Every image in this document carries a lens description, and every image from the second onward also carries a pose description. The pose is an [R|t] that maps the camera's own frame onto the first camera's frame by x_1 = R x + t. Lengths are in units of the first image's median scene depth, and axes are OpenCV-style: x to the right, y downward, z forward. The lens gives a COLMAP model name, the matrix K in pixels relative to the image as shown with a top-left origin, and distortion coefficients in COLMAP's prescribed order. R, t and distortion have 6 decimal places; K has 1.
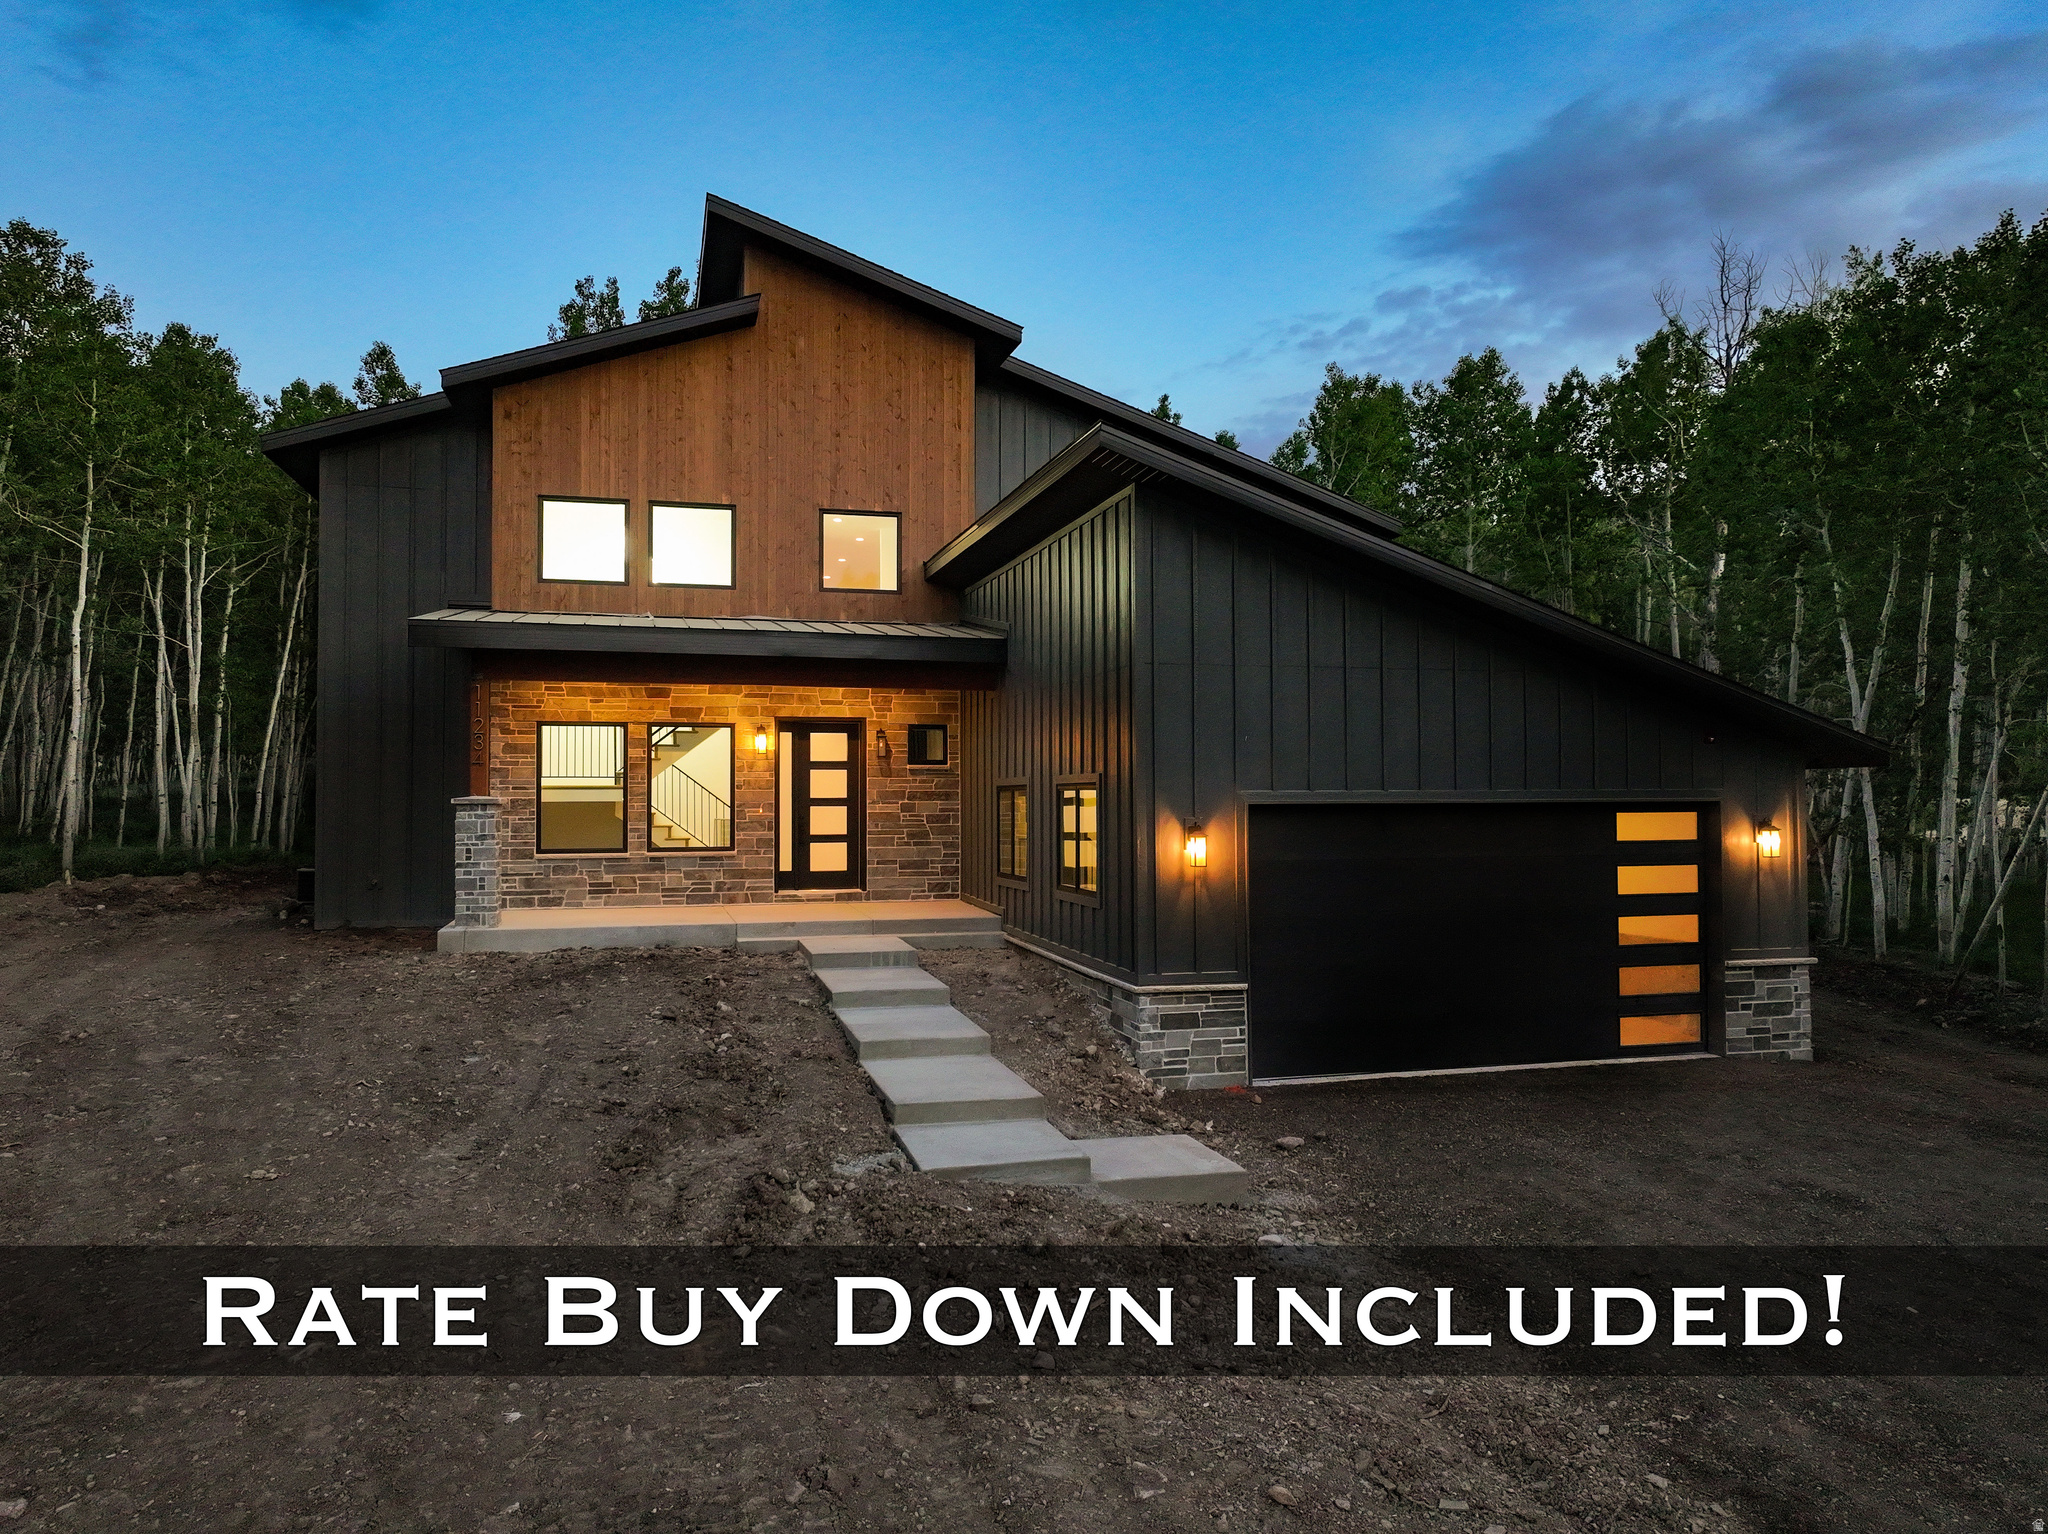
lens RADIAL K [[1430.5, 0, 1032.7], [0, 1430.5, 776.1], [0, 0, 1]] dist [-0.011031, 0.022045]
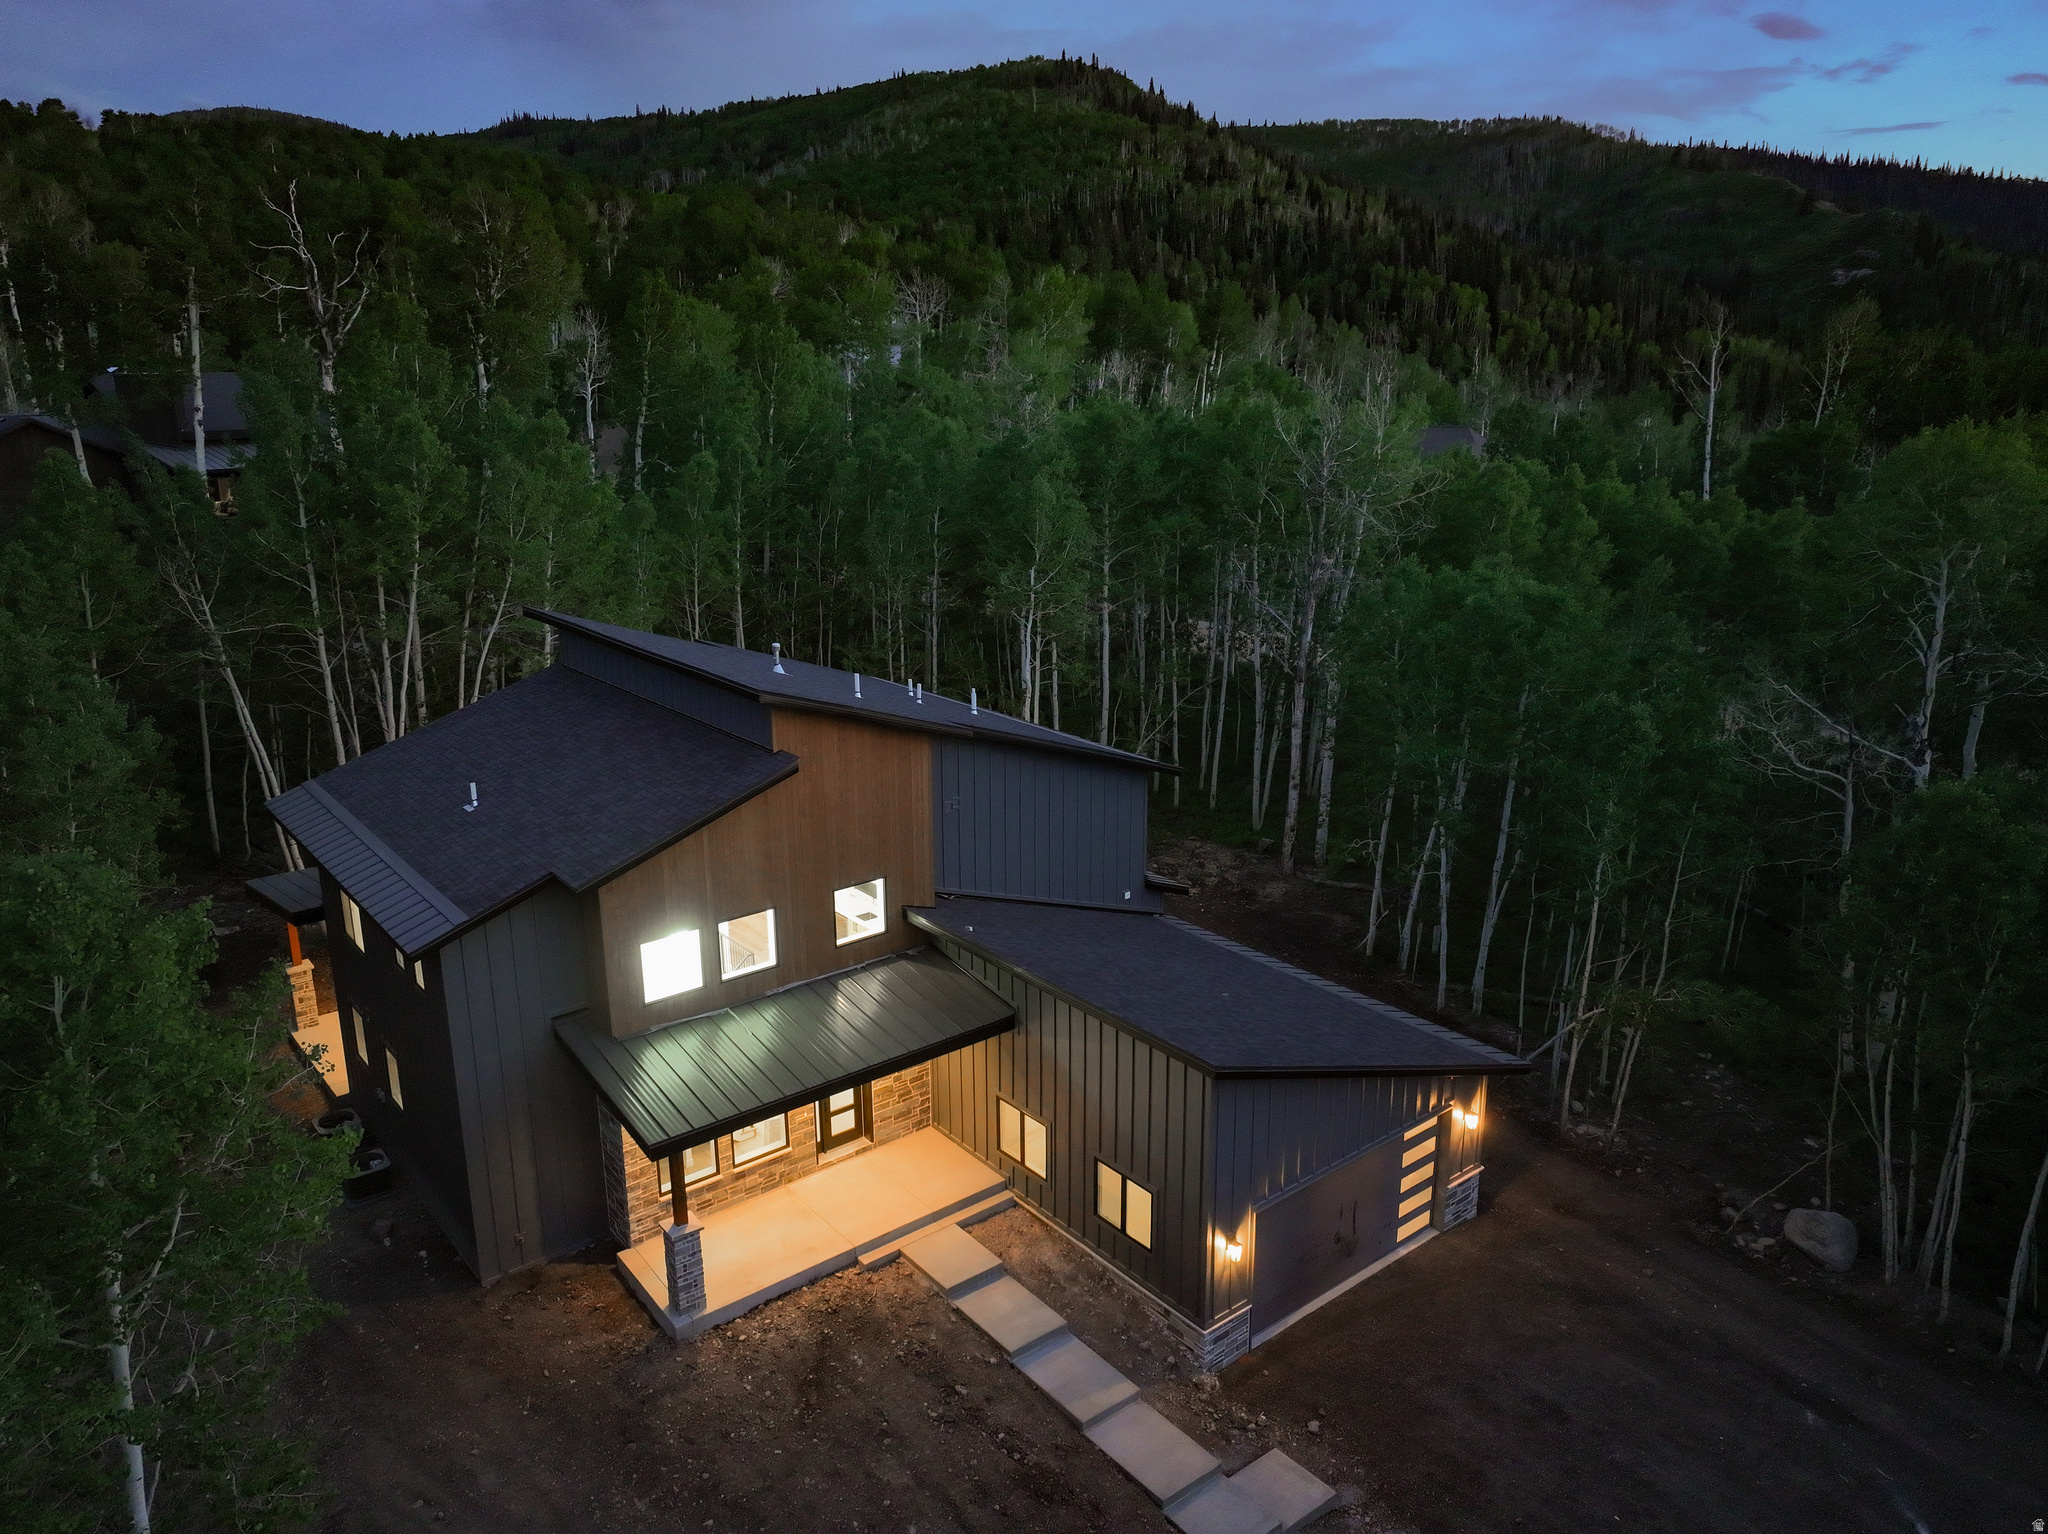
lens RADIAL K [[1430.5, 0, 1026.6], [0, 1430.5, 759.3], [0, 0, 1]] dist [-0.011031, 0.022045]
pose [[0.915111, -0.112226, 0.387268, -0.491219], [-0.004301, 0.957711, 0.287699, -0.694099], [-0.403178, -0.264942, 0.875930, -0.172907]]
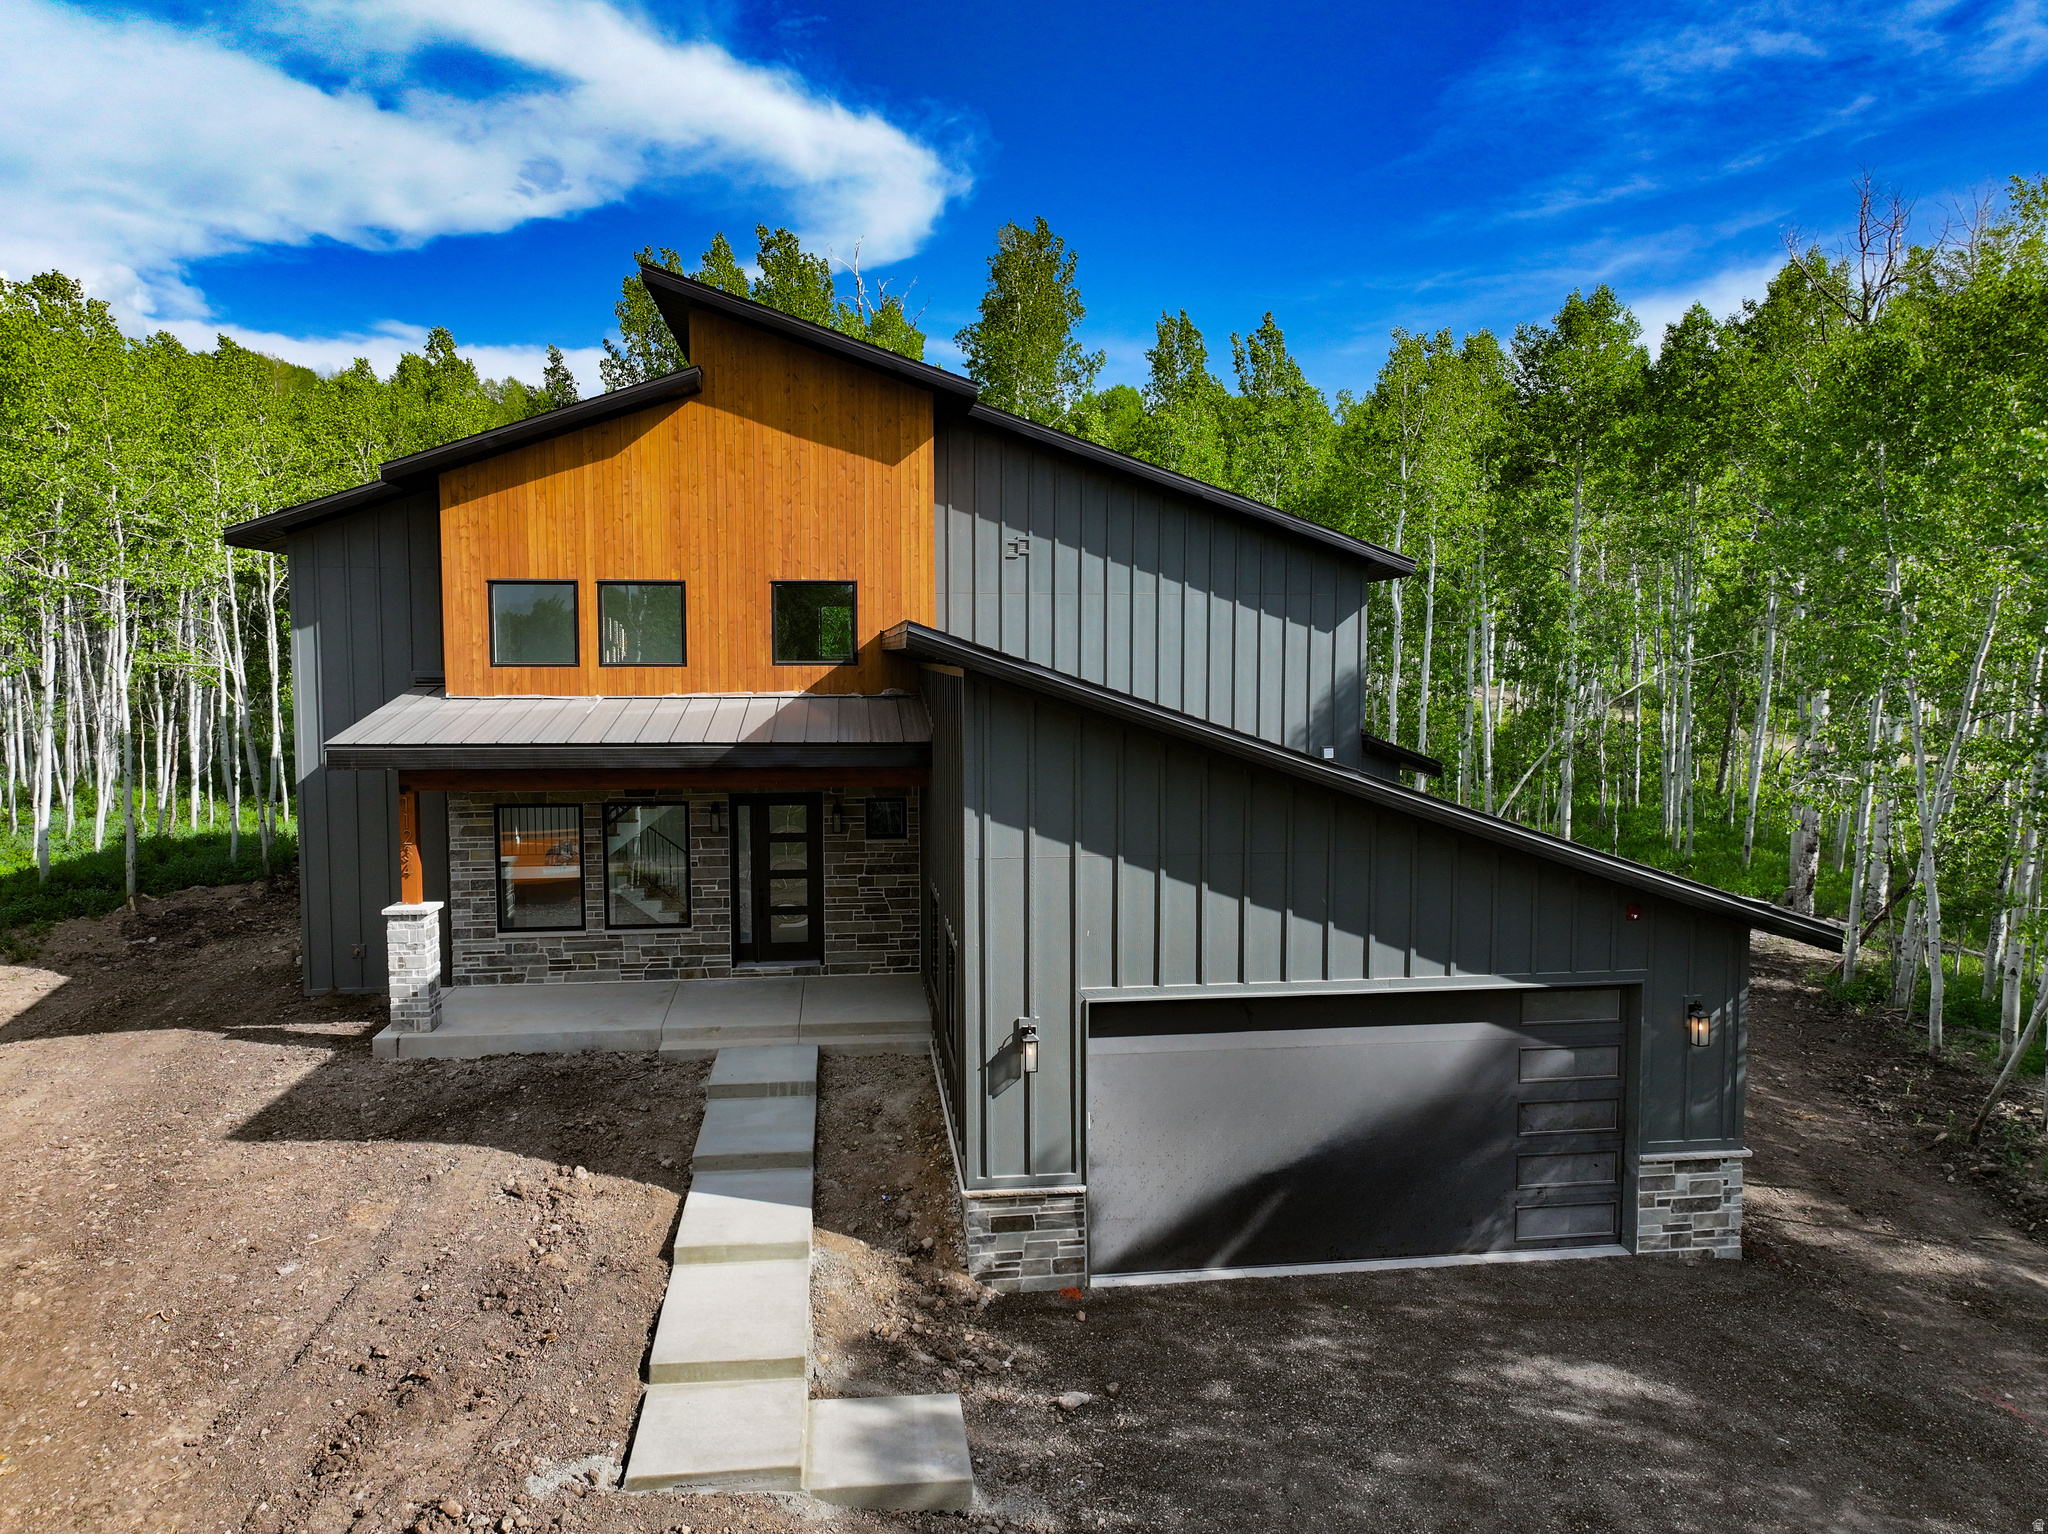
lens RADIAL K [[1430.5, 0, 1032.3], [0, 1430.5, 763.4], [0, 0, 1]] dist [-0.011031, 0.022045]
pose [[0.990624, 0.010845, -0.136185, 0.168324], [0.002003, 0.995584, 0.093852, -0.159045], [0.136602, -0.093245, 0.986228, 0.049379]]
